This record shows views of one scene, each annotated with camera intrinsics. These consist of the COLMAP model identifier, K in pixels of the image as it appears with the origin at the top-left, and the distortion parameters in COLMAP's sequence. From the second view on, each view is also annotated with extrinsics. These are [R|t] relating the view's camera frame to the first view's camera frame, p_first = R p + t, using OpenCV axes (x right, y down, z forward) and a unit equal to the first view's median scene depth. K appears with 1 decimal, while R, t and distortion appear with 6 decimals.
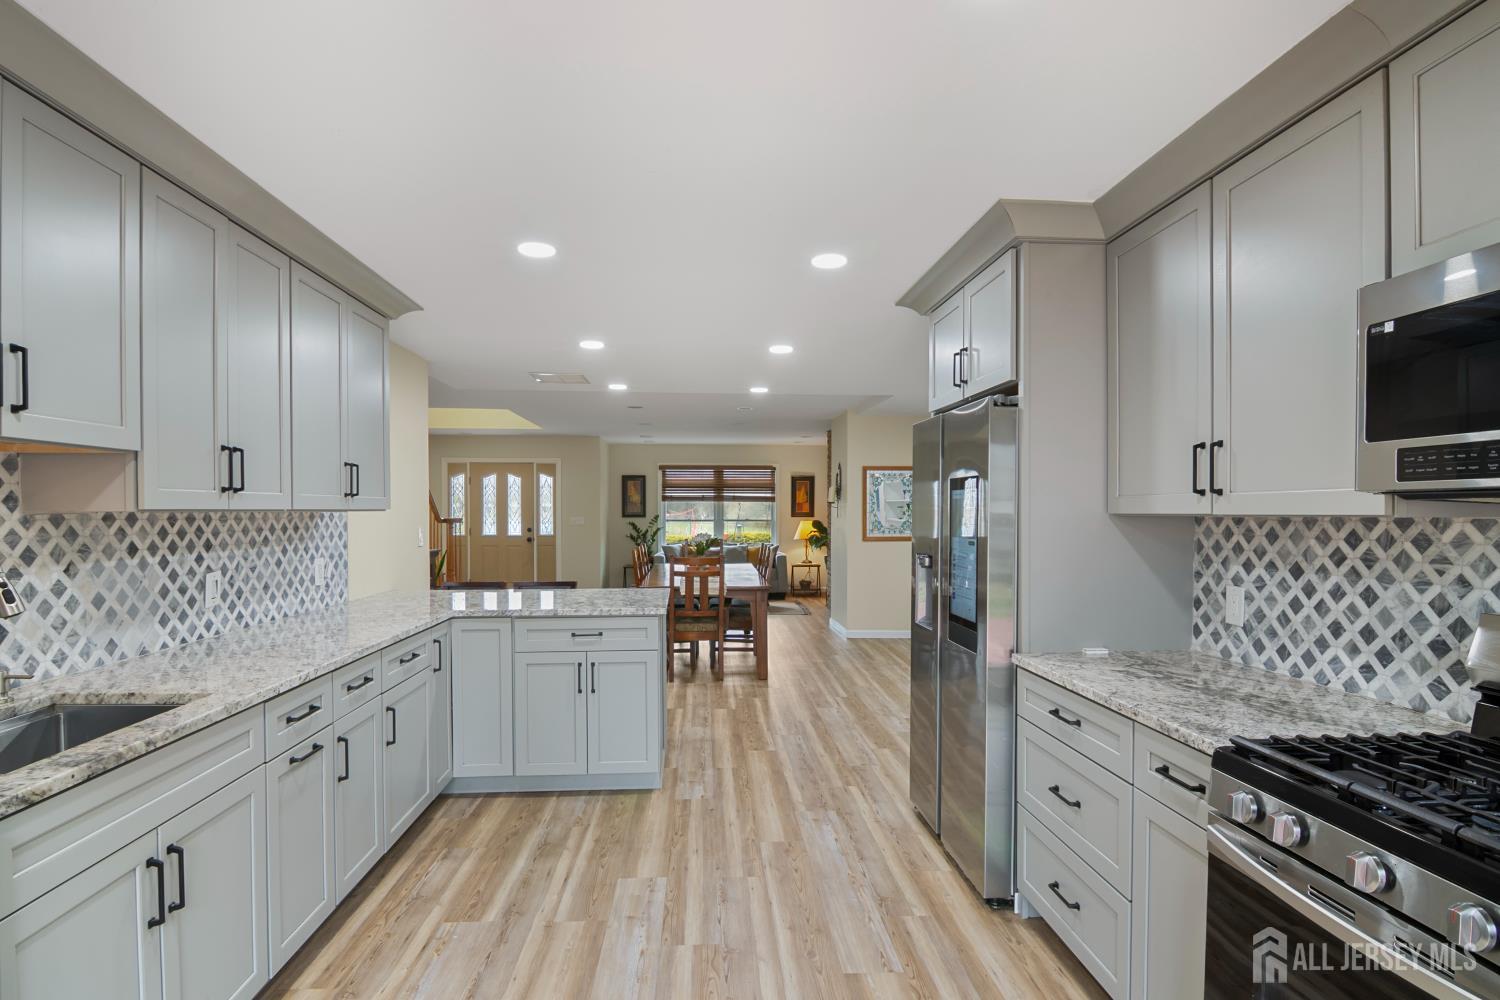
lens RADIAL K [[798.3, 0, 748.1], [0, 798.3, 518.7], [0, 0, 1]] dist [0.008069, -0.014767]
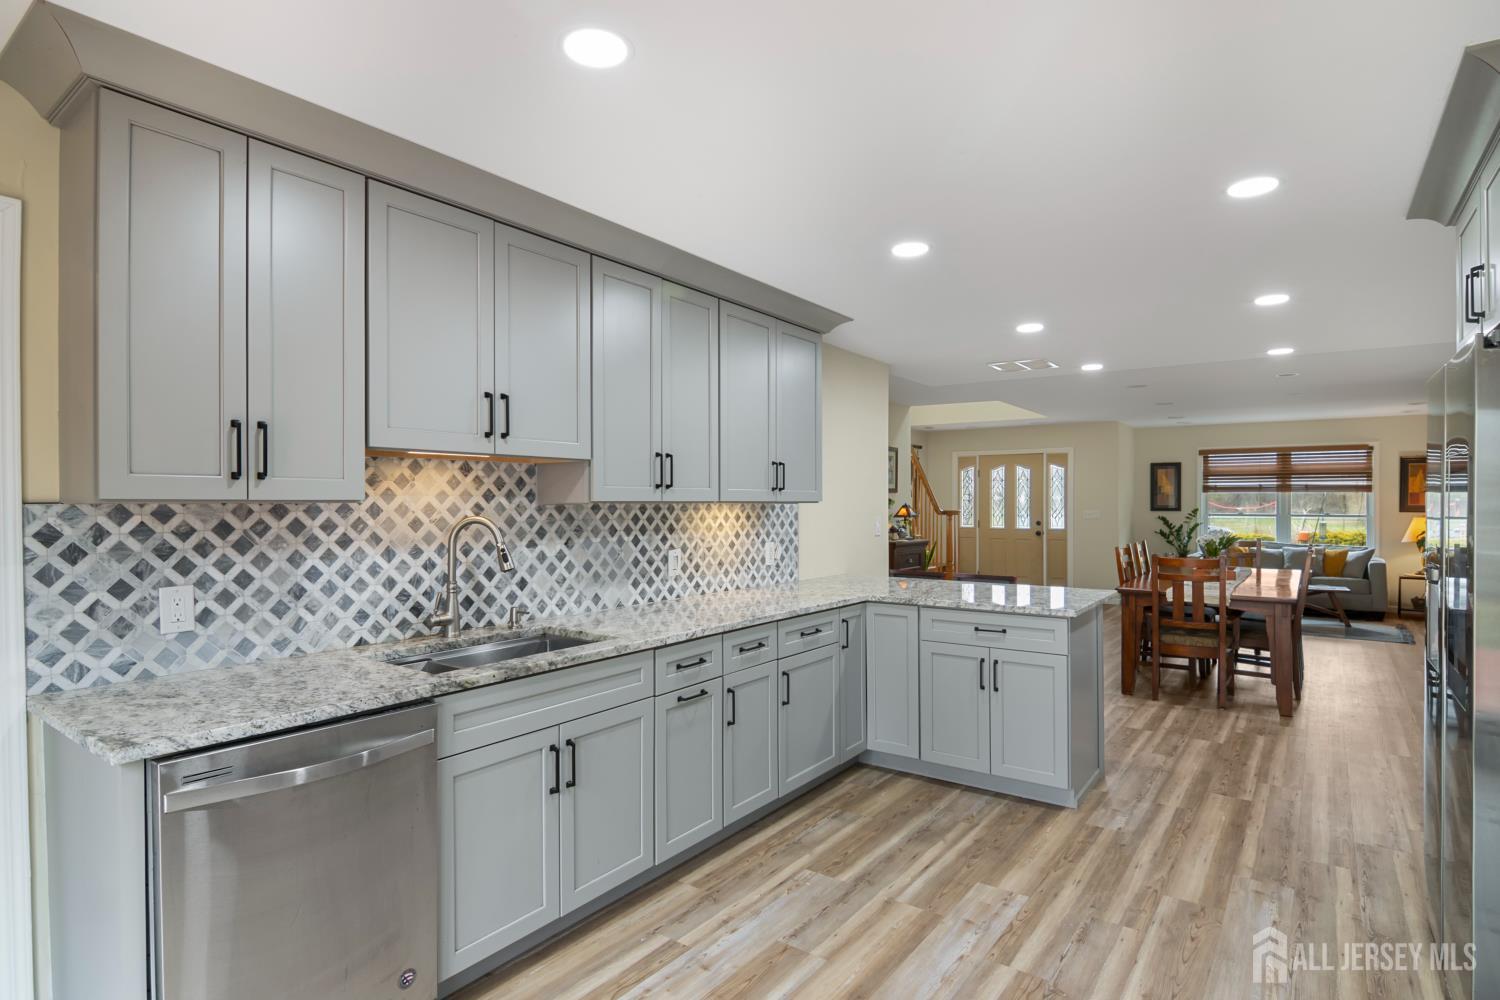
lens RADIAL K [[798.3, 0, 713.2], [0, 798.3, 510.6], [0, 0, 1]] dist [0.008069, -0.014767]
pose [[0.757565, 0.006769, -0.652724, 0.201884], [-0.007378, 0.999971, 0.001807, 0.000523], [0.652718, 0.003447, 0.757593, 0.050002]]
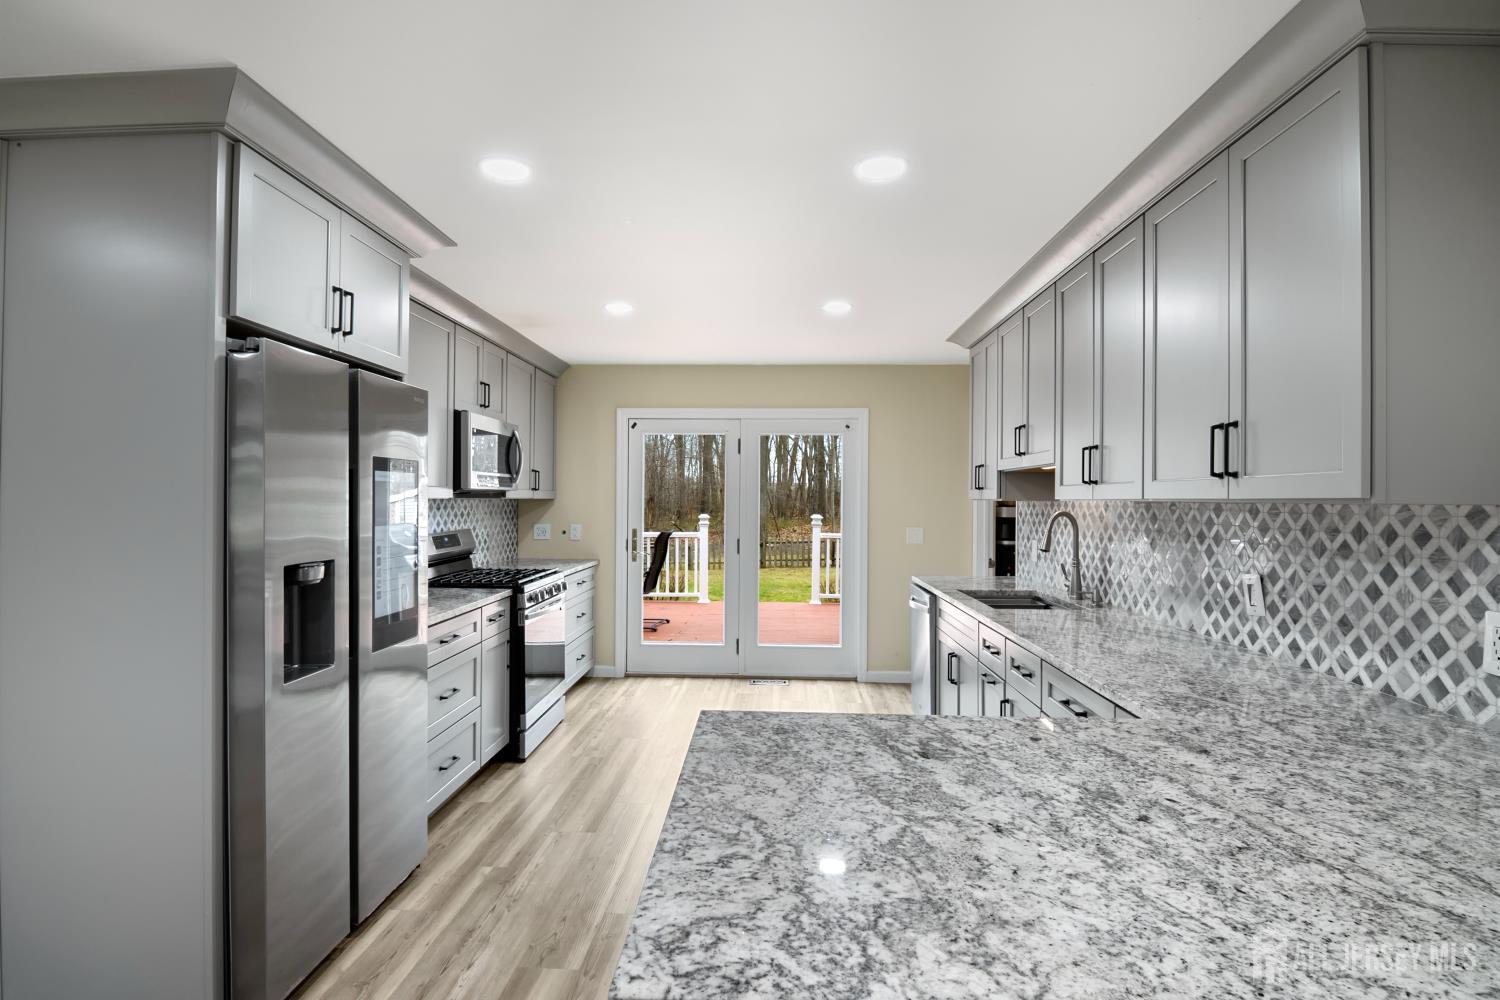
lens RADIAL K [[798.3, 0, 753.6], [0, 798.3, 494.5], [0, 0, 1]] dist [0.008069, -0.014767]
pose [[-0.994693, -0.006474, 0.102683, -0.208534], [-0.006070, 0.999973, 0.004255, -0.015578], [-0.102708, 0.003609, -0.994705, 1.684525]]
